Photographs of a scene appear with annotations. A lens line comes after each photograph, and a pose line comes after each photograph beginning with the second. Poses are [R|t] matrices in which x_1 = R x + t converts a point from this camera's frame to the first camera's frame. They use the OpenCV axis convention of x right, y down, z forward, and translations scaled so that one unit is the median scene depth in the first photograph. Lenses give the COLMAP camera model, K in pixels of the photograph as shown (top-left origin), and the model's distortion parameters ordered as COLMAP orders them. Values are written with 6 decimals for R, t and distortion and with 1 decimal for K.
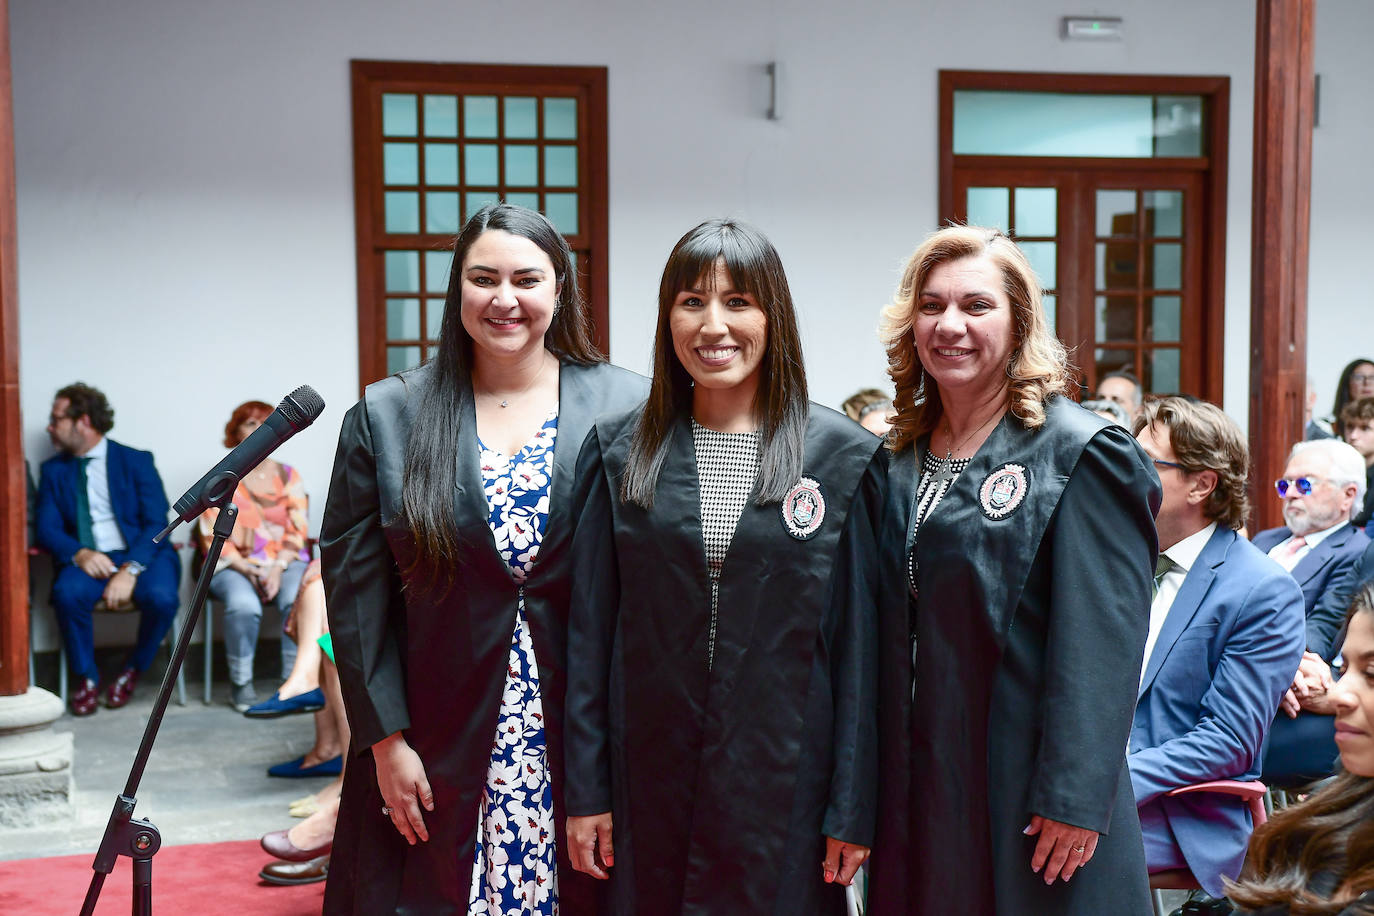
lens RADIAL K [[2189.1, 0, 689.5], [0, 2189.1, 464.1], [0, 0, 1]] dist [0.109906, 0.092214]
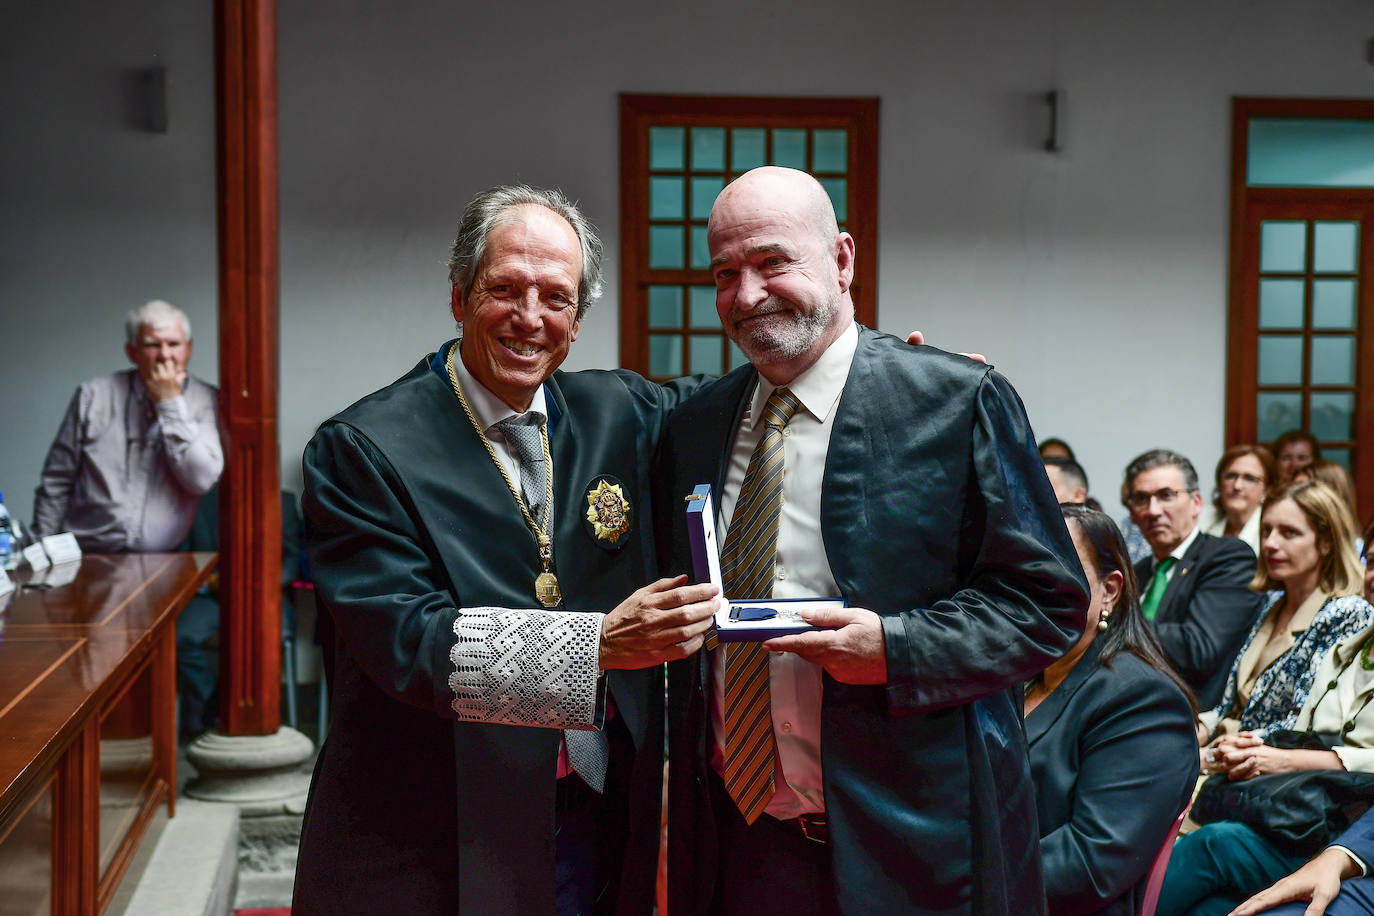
lens RADIAL K [[1998.0, 0, 685.6], [0, 1998.0, 464.6], [0, 0, 1]] dist [0.063158, 0.019954]
pose [[0.989645, 0.016506, -0.142581, 0.006620], [-0.018359, 0.999763, -0.011691, -0.006882], [0.142355, 0.014188, 0.989714, 0.115975]]
